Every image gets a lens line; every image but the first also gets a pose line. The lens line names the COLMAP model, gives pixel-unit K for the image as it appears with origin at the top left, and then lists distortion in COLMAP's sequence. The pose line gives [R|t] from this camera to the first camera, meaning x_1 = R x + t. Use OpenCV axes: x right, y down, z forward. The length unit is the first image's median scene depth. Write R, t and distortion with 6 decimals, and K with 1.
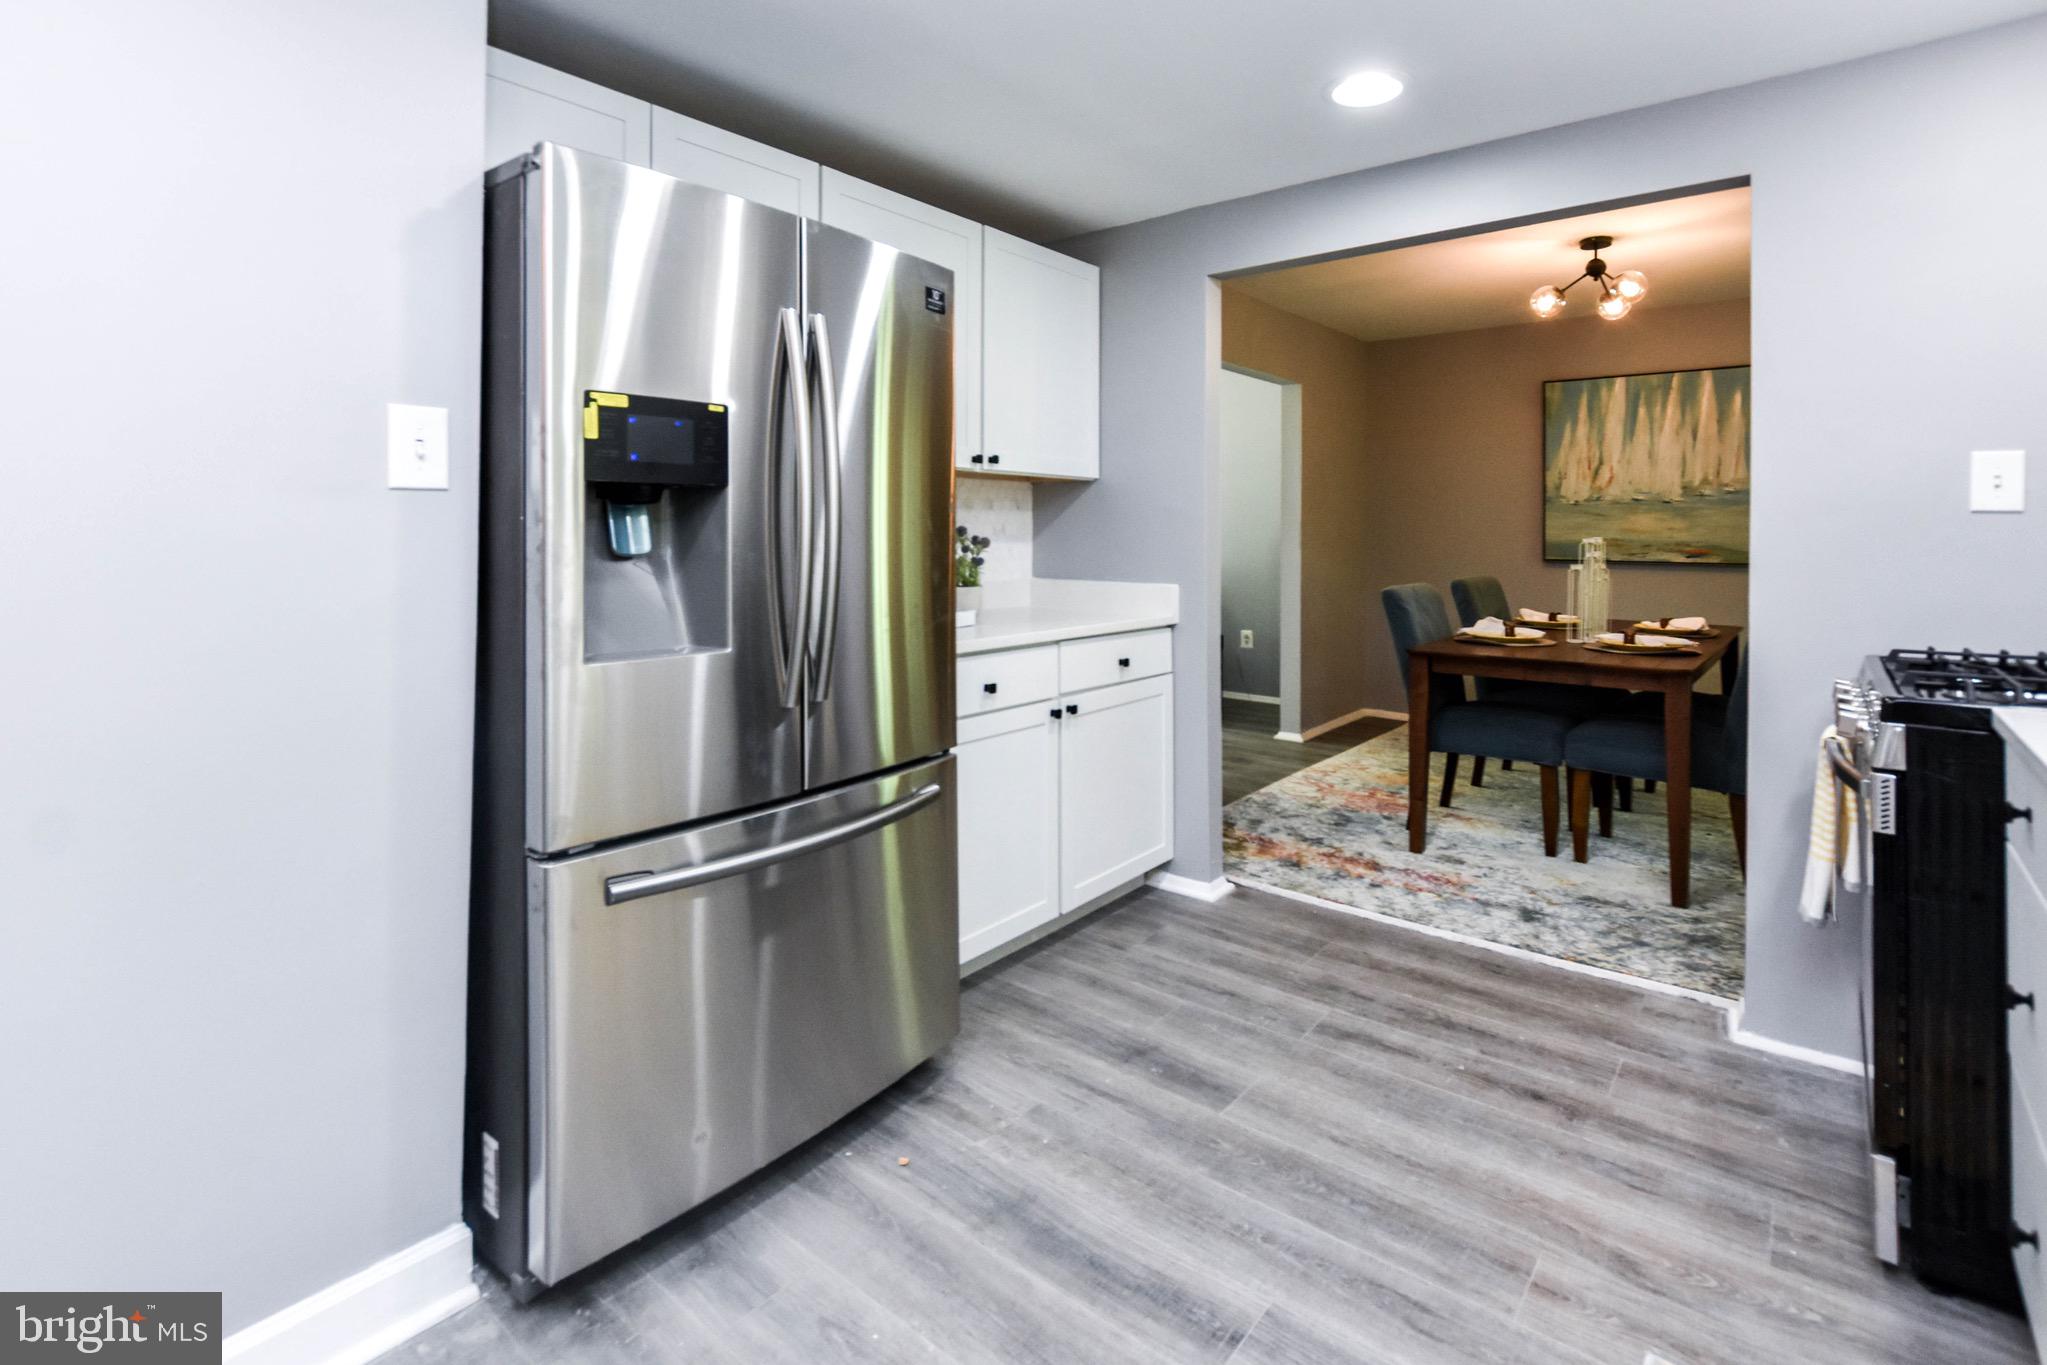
lens RADIAL K [[968.8, 0, 1022.4], [0, 968.8, 522.2], [0, 0, 1]] dist [-0.002761, 0.000092]
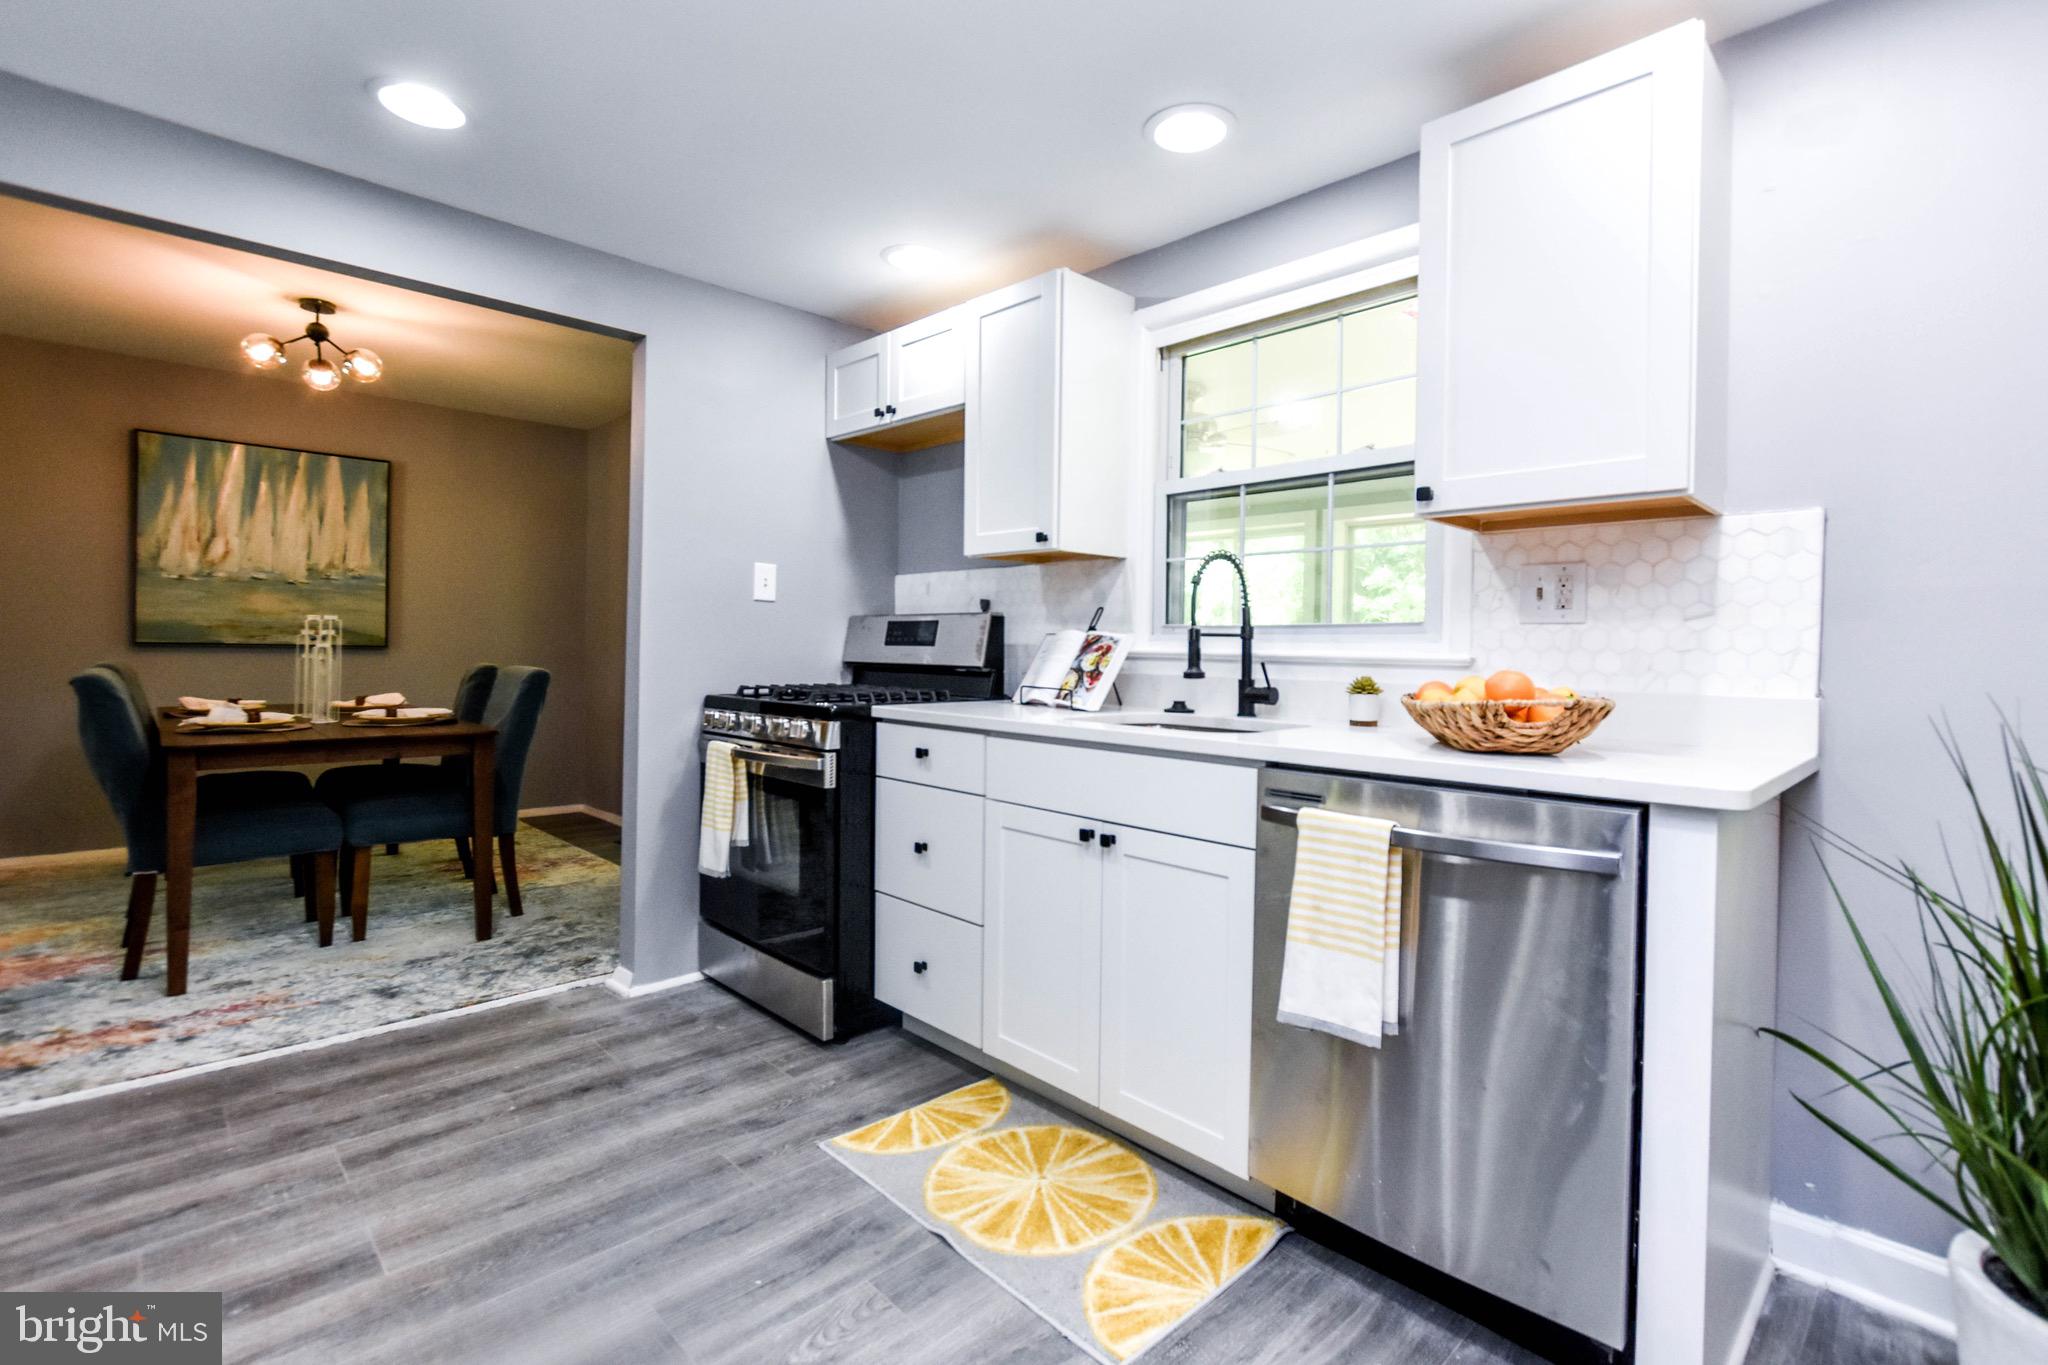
lens RADIAL K [[949.5, 0, 1056.8], [0, 949.5, 657.1], [0, 0, 1]] dist [-0.002679, 0.000409]
pose [[0.103303, -0.012848, 0.994567, -0.429513], [-0.027491, 0.999498, 0.015767, 0.036211], [-0.994270, -0.028970, 0.102898, 0.274559]]
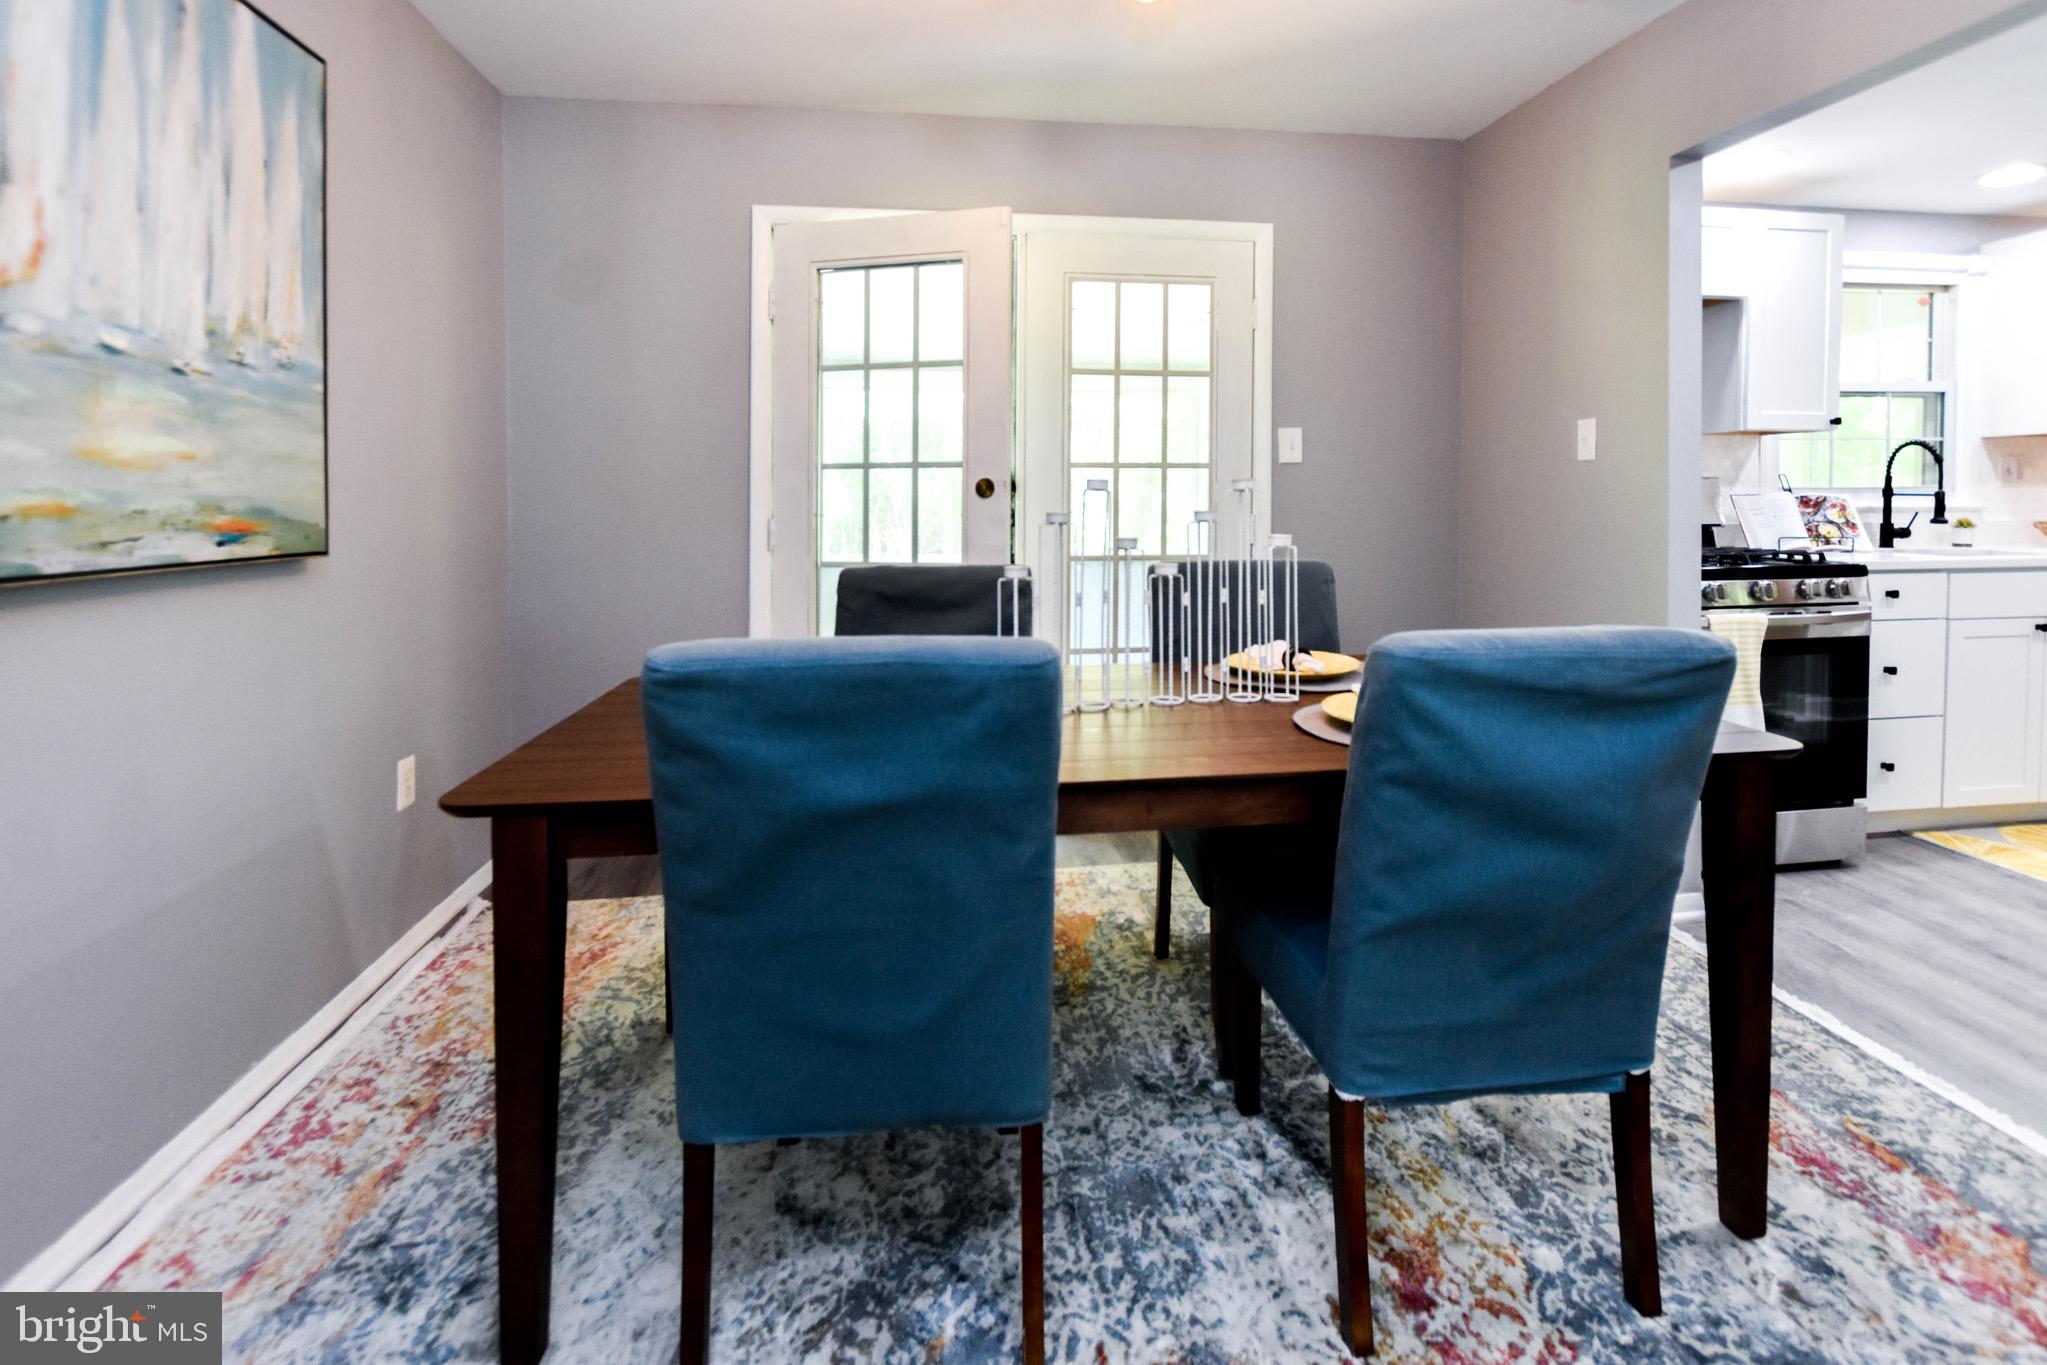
lens RADIAL K [[956.8, 0, 1053.4], [0, 956.8, 518.8], [0, 0, 1]] dist [0.001635, 0.000702]
pose [[-0.742400, -0.018461, 0.669702, 0.524811], [-0.006080, 0.999765, 0.020820, 0.038642], [-0.669929, 0.011386, -0.742338, 2.171973]]
